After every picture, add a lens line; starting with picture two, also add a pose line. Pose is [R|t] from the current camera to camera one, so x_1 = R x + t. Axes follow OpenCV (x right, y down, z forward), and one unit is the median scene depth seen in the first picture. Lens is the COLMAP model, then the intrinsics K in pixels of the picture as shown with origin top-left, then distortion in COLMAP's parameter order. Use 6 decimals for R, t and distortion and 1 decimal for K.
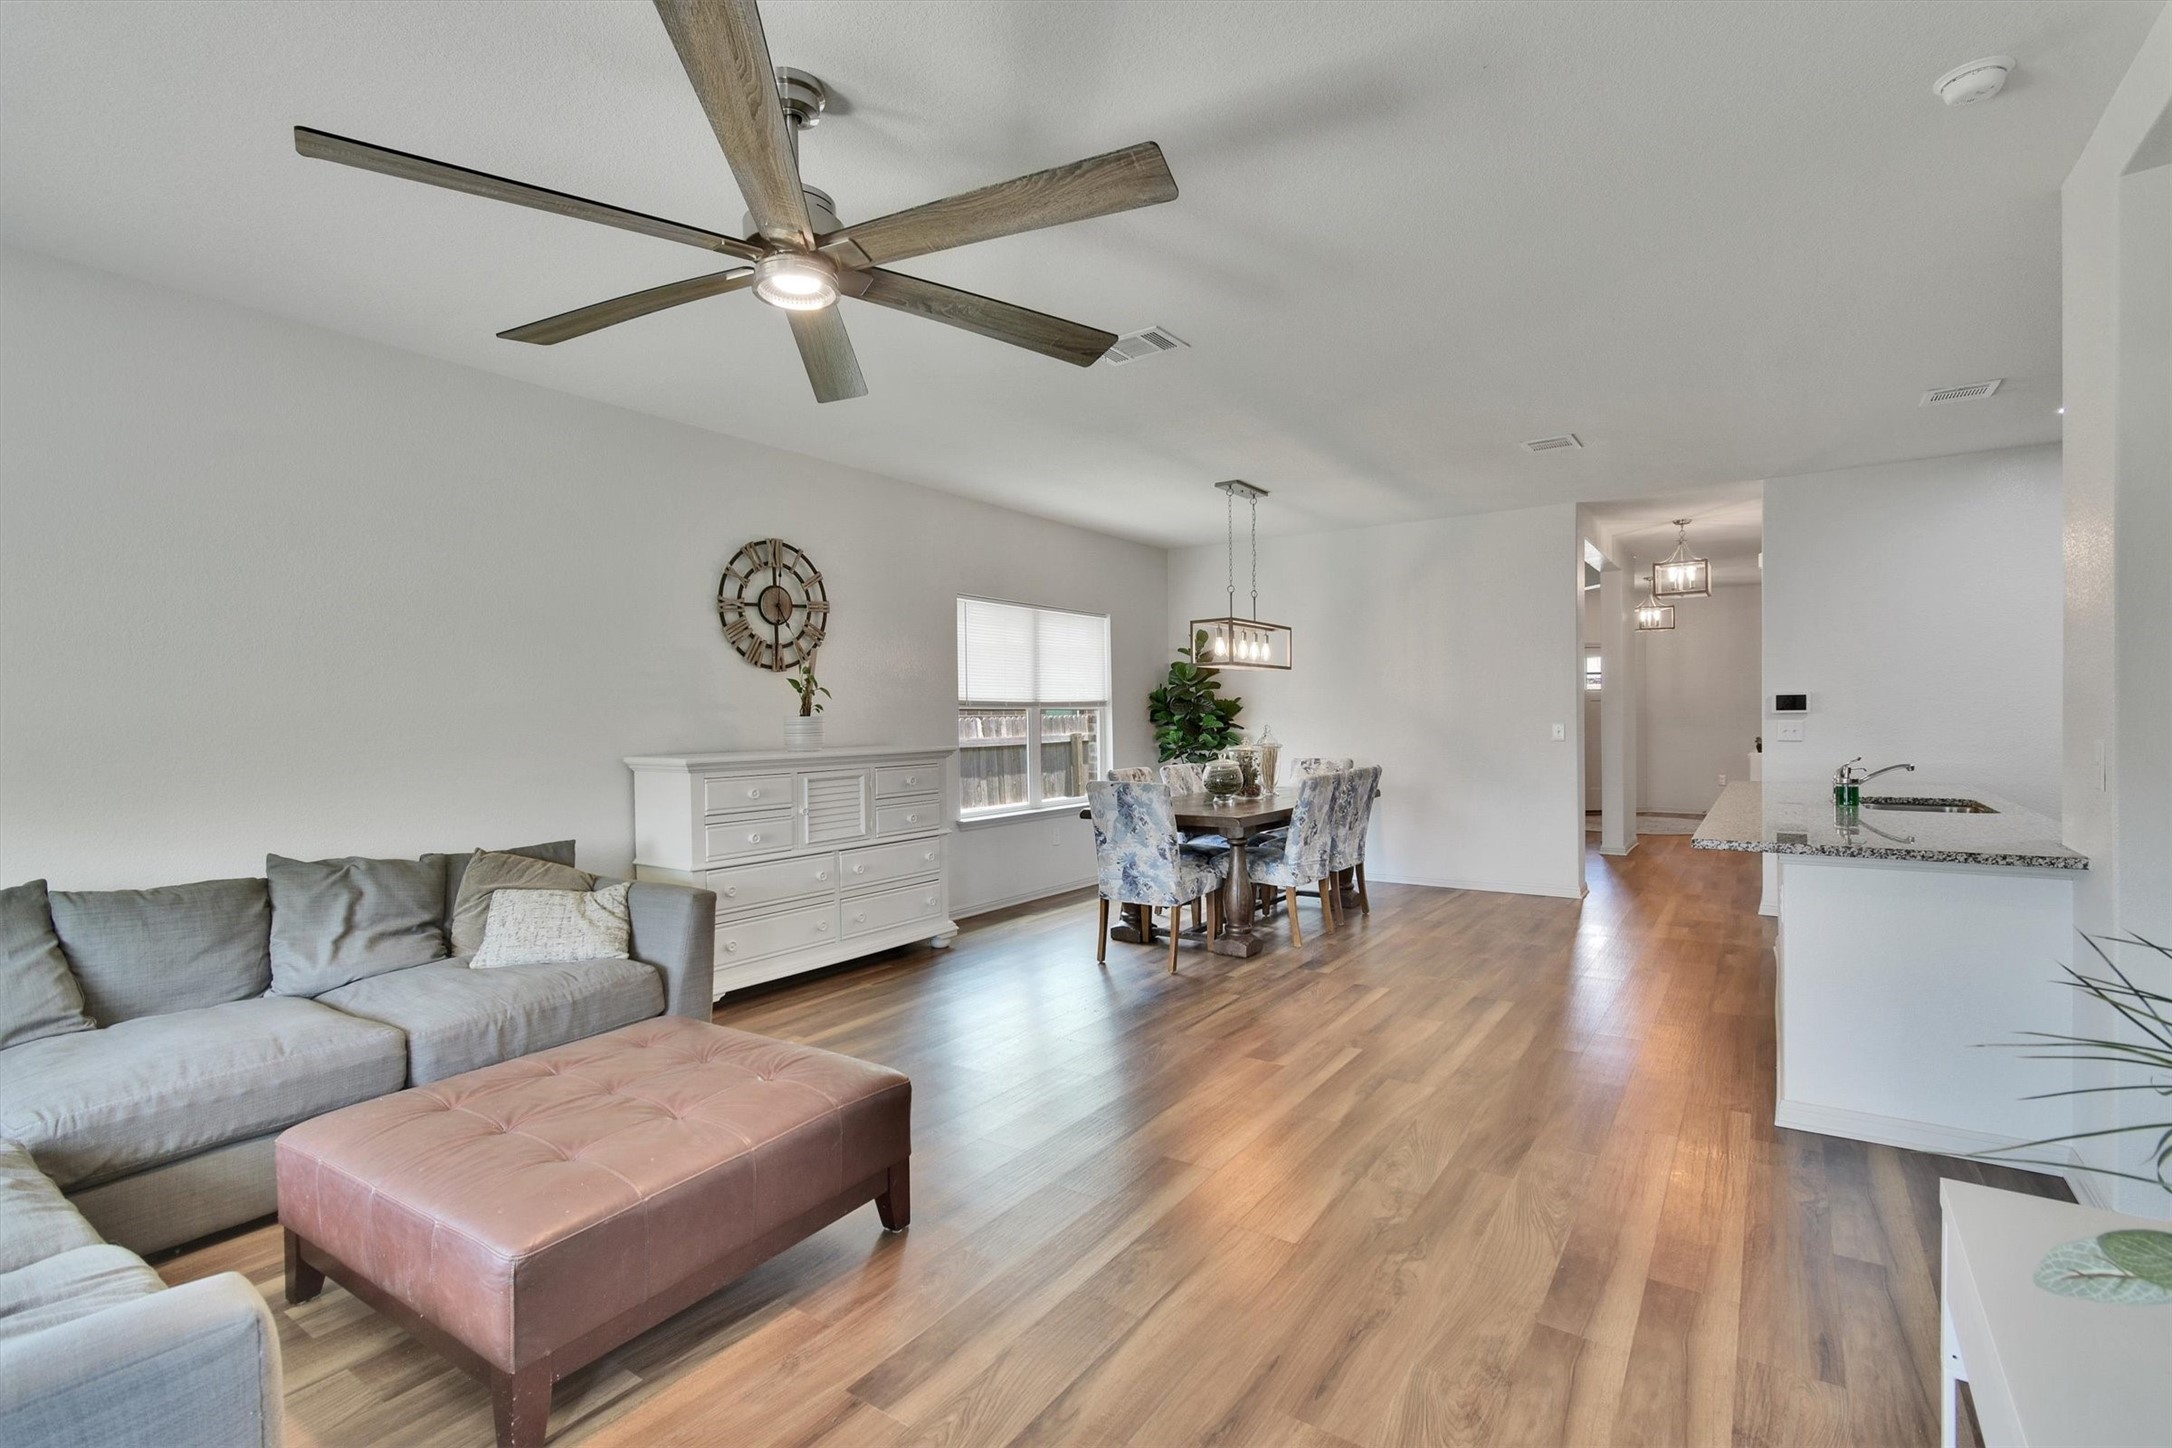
lens RADIAL K [[994.7, 0, 1082.7], [0, 994.7, 719.1], [0, 0, 1]] dist [0.001984, 0.000064]
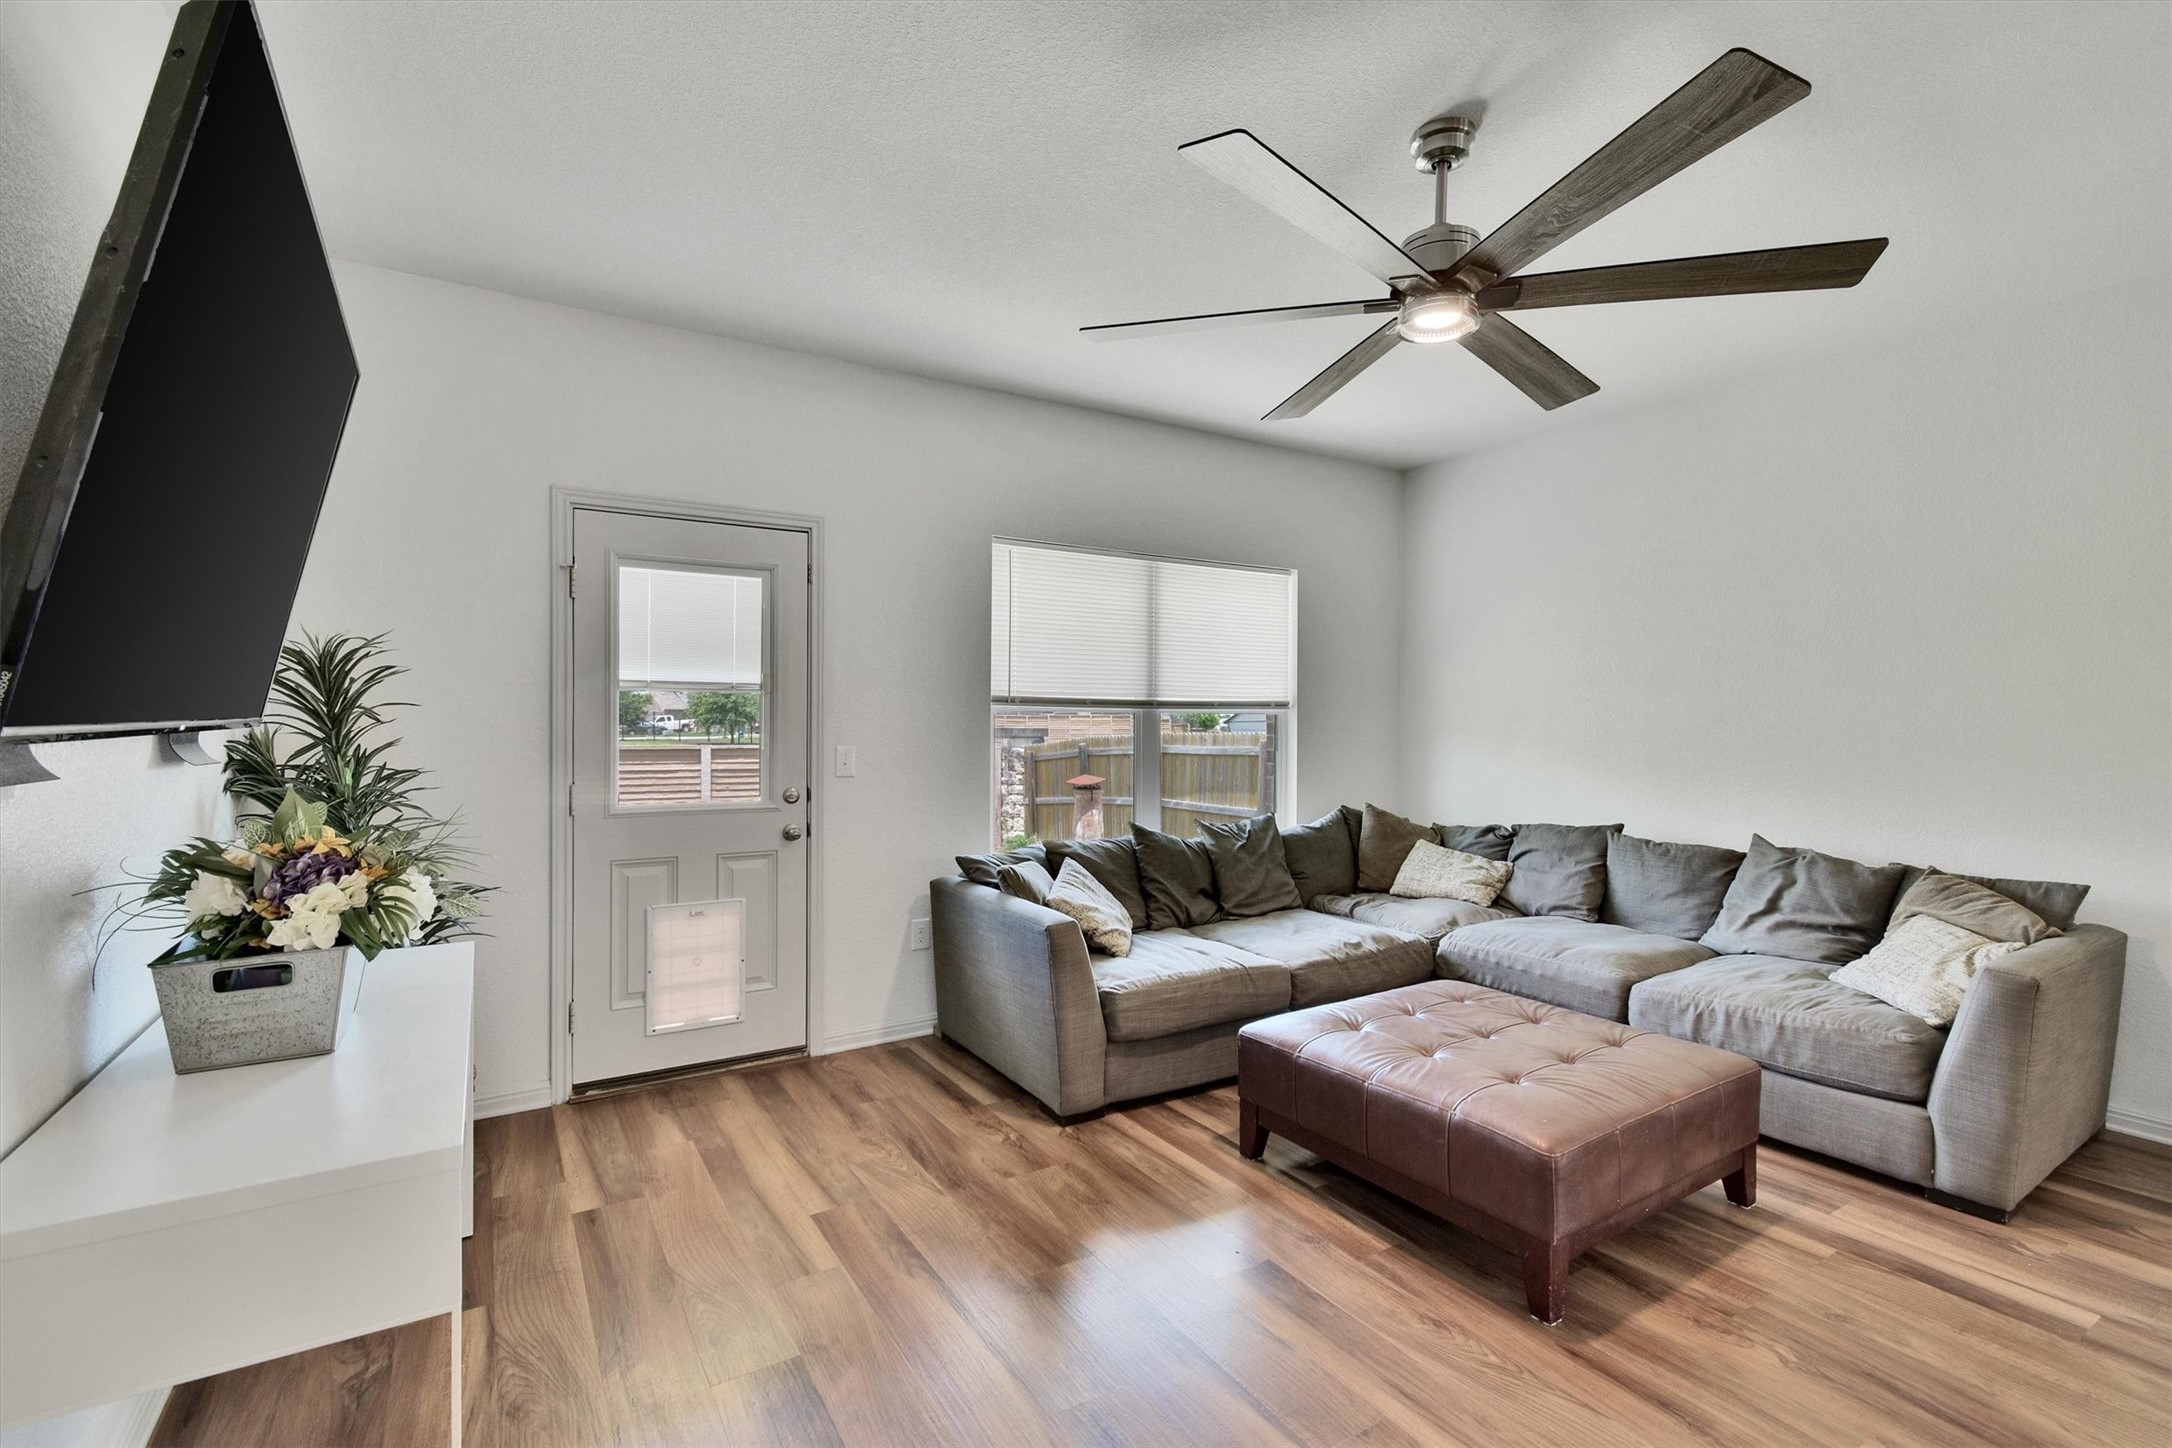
lens RADIAL K [[994.7, 0, 1088.6], [0, 994.7, 721.2], [0, 0, 1]] dist [0.001984, 0.000064]
pose [[-0.404077, 0.008980, -0.914681, 0.616204], [-0.006117, 0.999903, 0.012519, -0.007413], [0.914704, 0.010653, -0.403983, 0.807610]]
